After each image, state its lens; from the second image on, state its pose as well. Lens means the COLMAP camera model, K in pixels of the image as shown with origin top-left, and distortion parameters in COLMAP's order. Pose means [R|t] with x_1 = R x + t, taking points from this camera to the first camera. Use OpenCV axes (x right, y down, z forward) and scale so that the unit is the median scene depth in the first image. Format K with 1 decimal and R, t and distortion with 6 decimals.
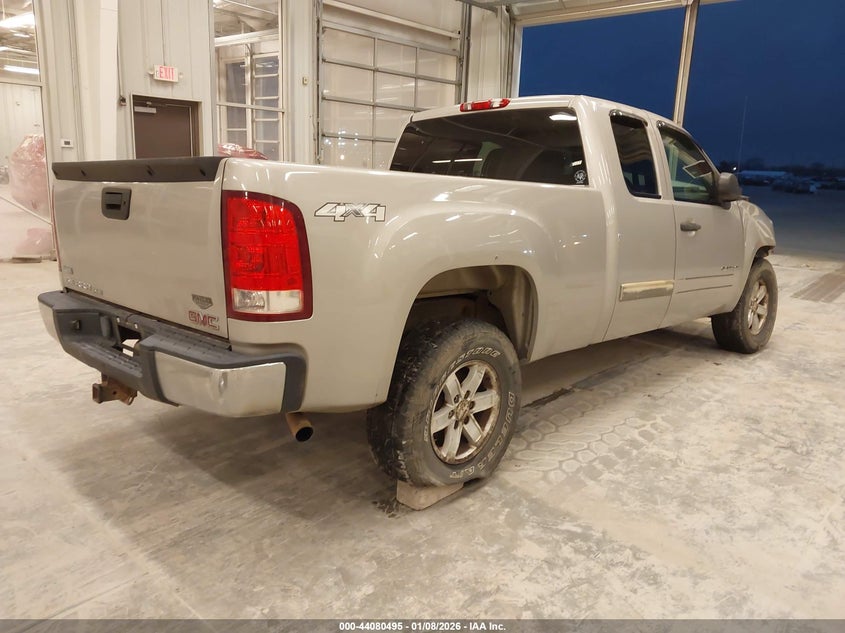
lens RADIAL K [[656.3, 0, 427.2], [0, 656.3, 319.3], [0, 0, 1]] dist [0.005440, 0.004020]
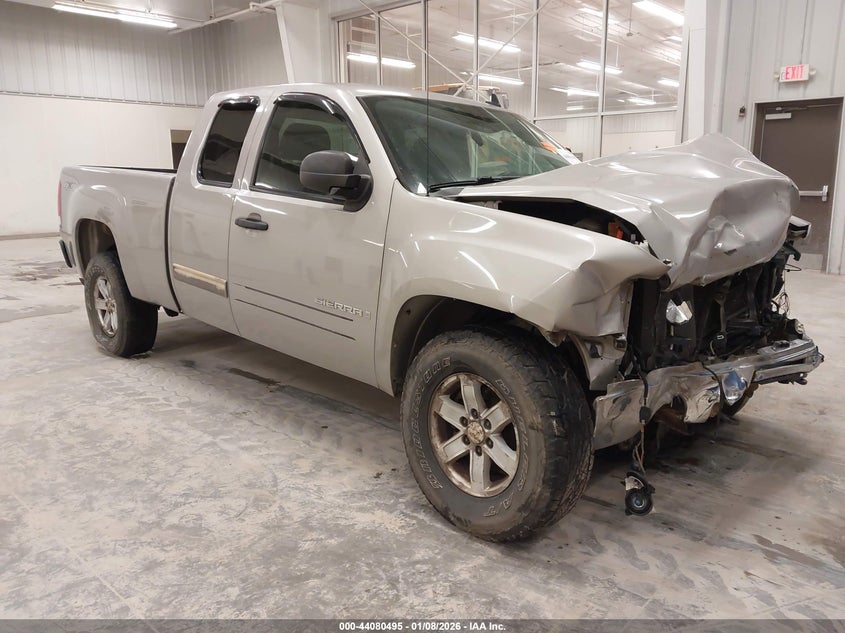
lens RADIAL K [[656.3, 0, 427.2], [0, 656.3, 313.0], [0, 0, 1]] dist [0.005440, 0.004020]
pose [[-0.000891, 0.172076, -0.985083, 1.195724], [-0.220193, 0.960872, 0.168046, -0.215480], [0.975456, 0.217058, 0.037034, 1.191880]]
